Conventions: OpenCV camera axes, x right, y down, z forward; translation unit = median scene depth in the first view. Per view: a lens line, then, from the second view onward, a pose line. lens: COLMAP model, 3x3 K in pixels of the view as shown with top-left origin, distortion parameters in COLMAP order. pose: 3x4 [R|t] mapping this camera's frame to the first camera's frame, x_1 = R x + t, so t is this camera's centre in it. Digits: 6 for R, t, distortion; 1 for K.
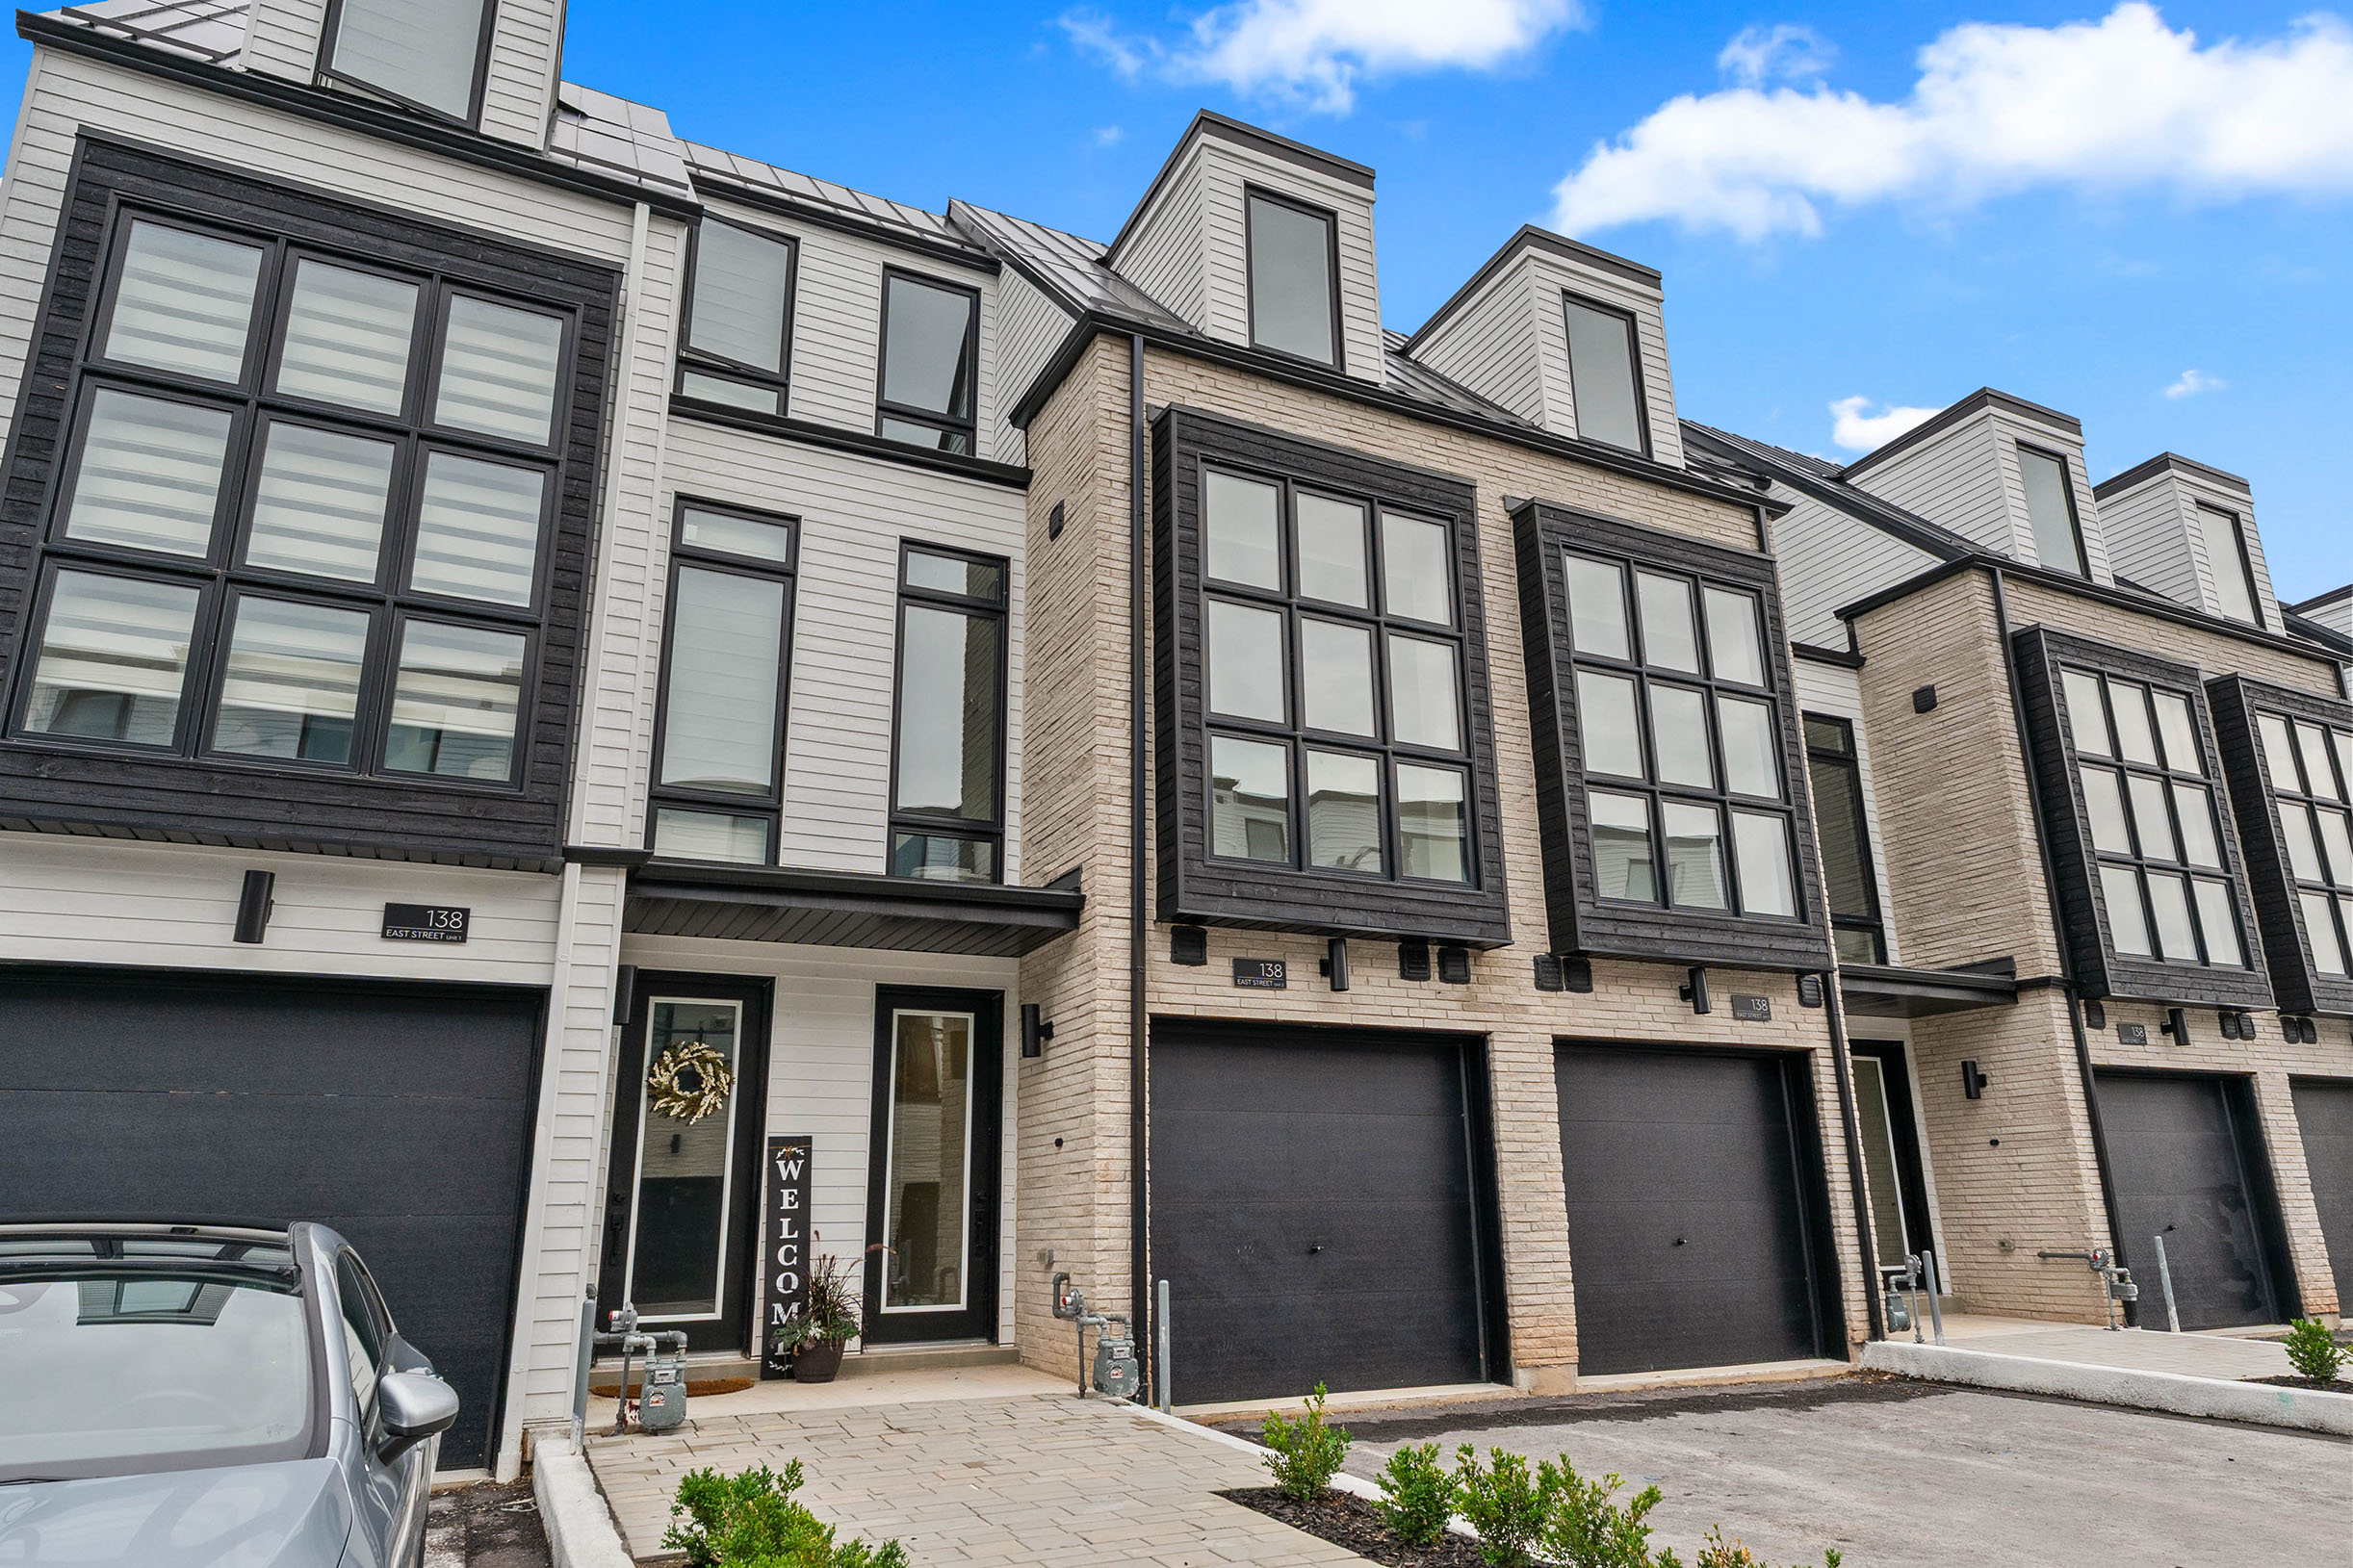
lens RADIAL K [[1447.2, 0, 1176.5], [0, 1447.2, 784.0], [0, 0, 1]] dist [-0.000638, 0.001277]
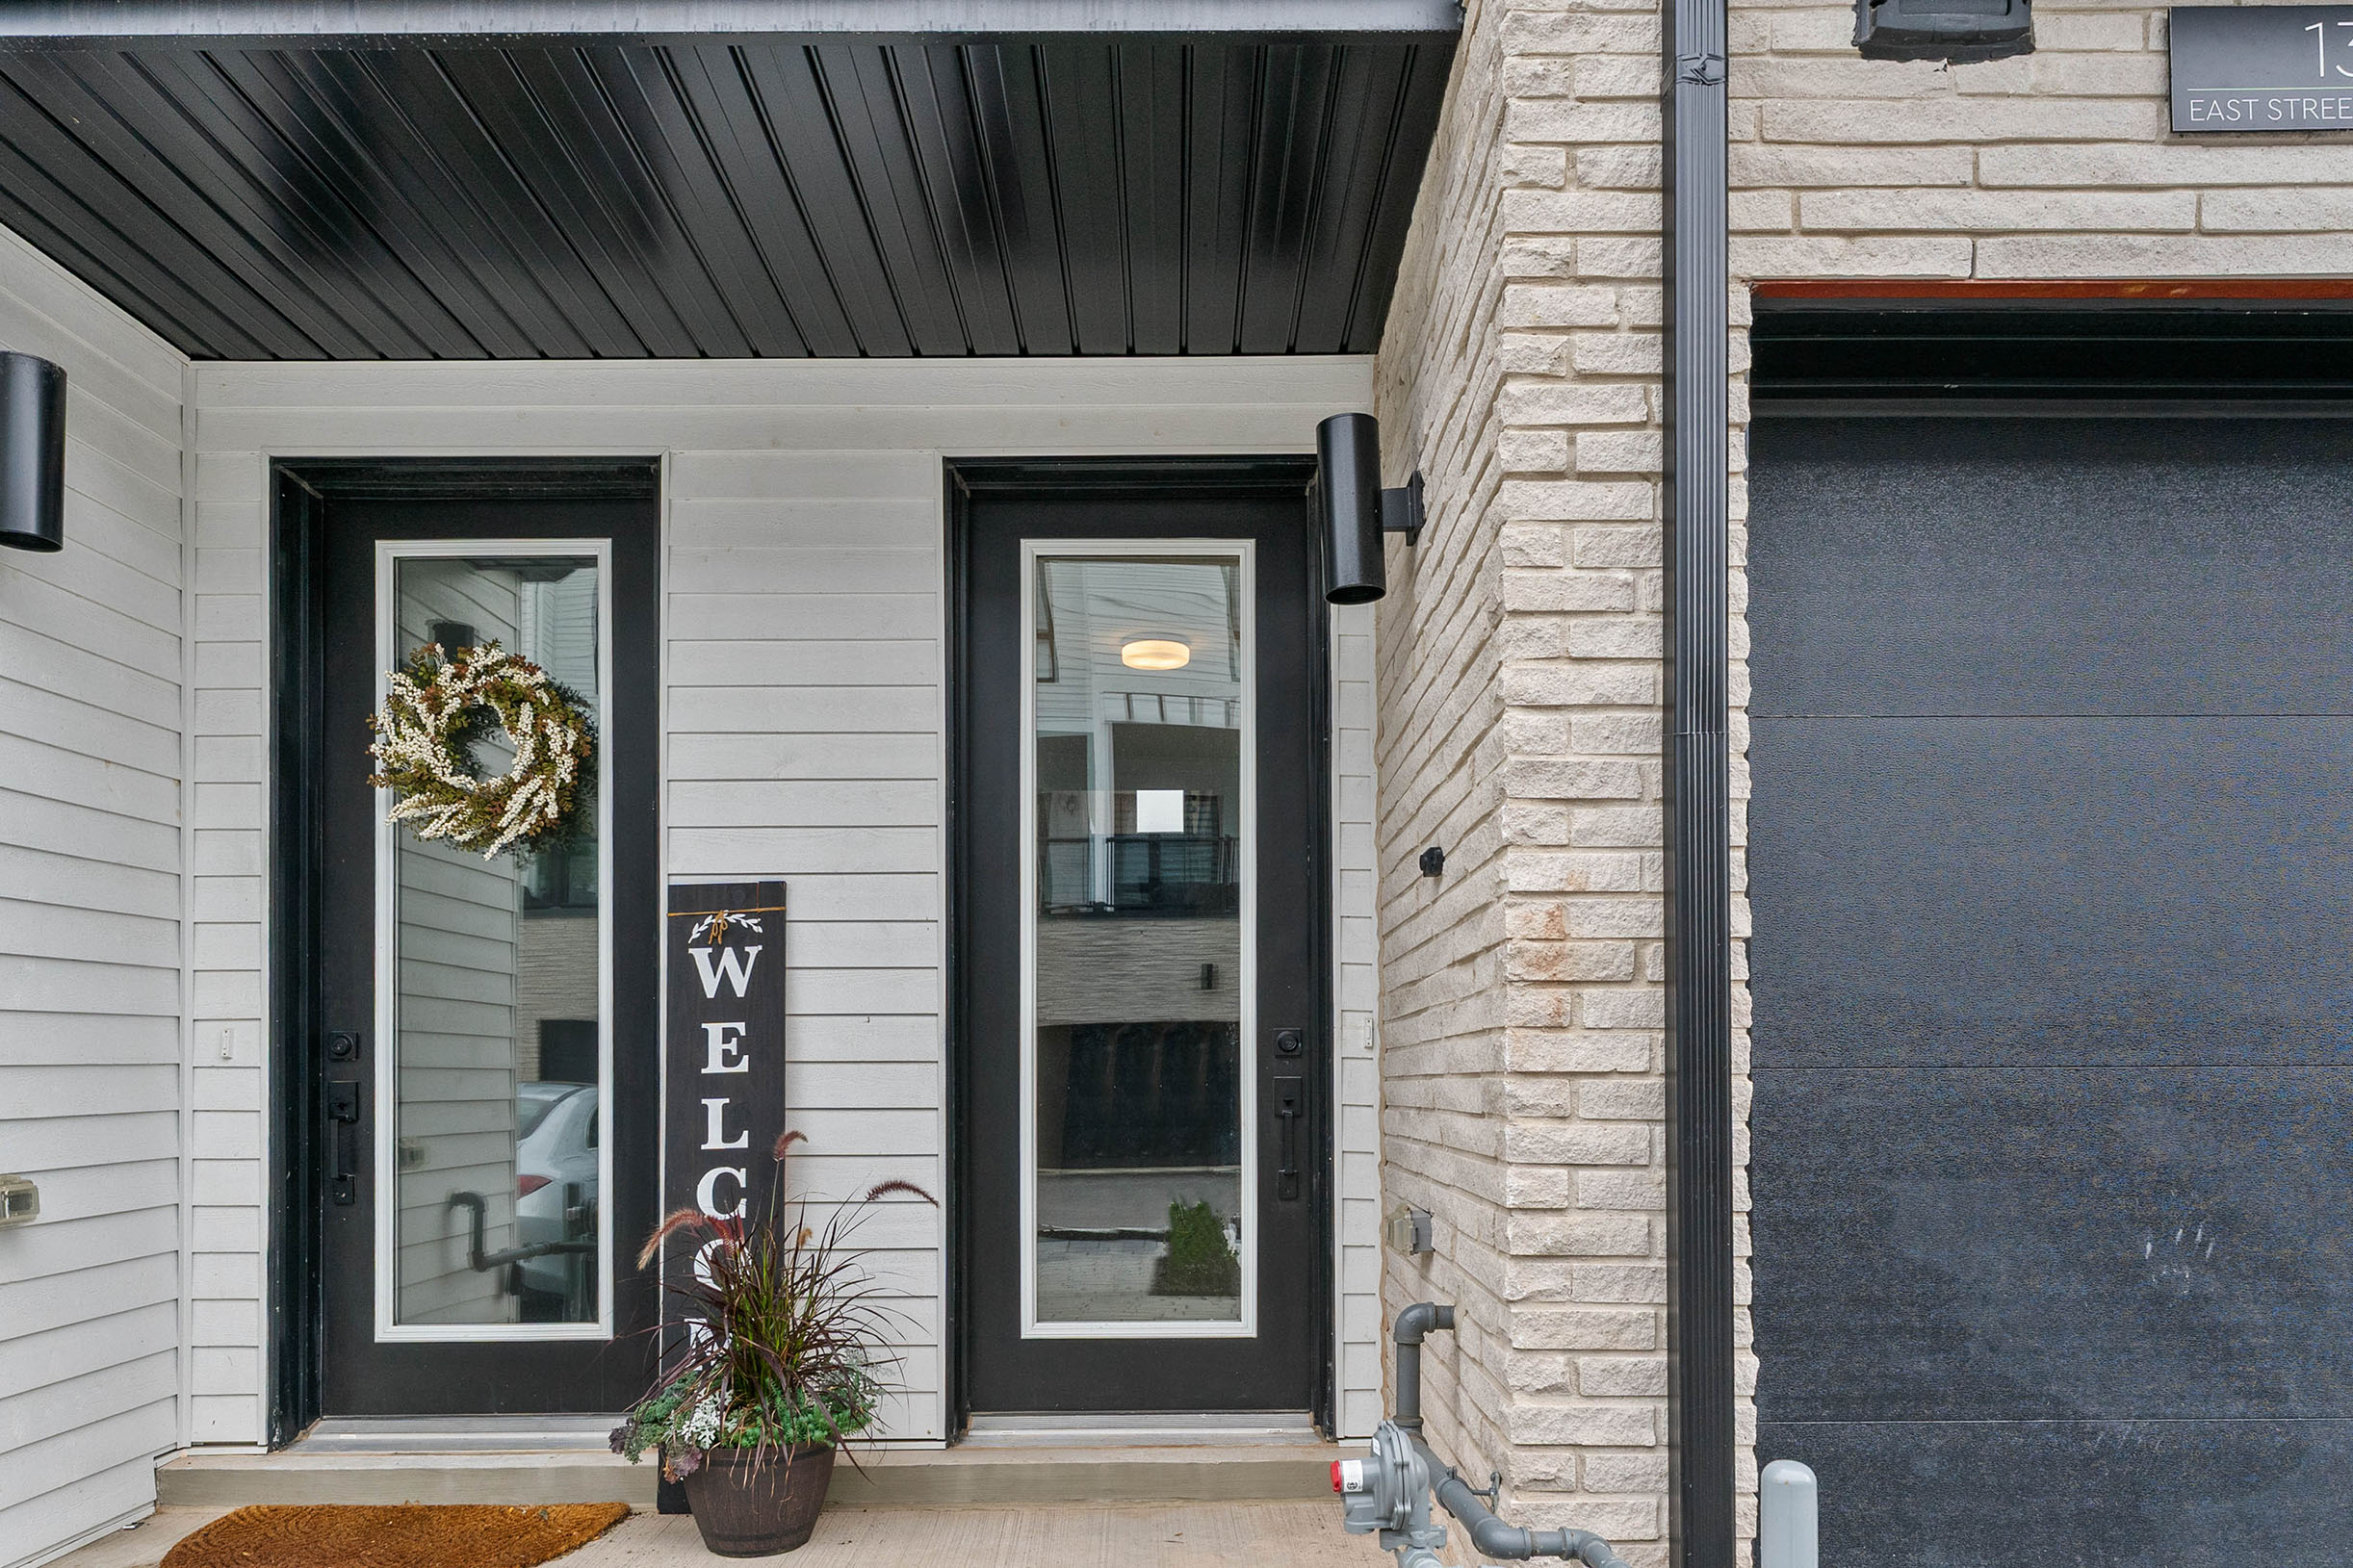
lens RADIAL K [[1522.7, 0, 1178.8], [0, 1522.7, 1054.1], [0, 0, 1]] dist [-0.000369, 0.000305]
pose [[0.903939, 0.004460, -0.427637, 0.002976], [0.117187, 0.959089, 0.257712, 0.202040], [0.411292, -0.283069, 0.866436, 0.711406]]
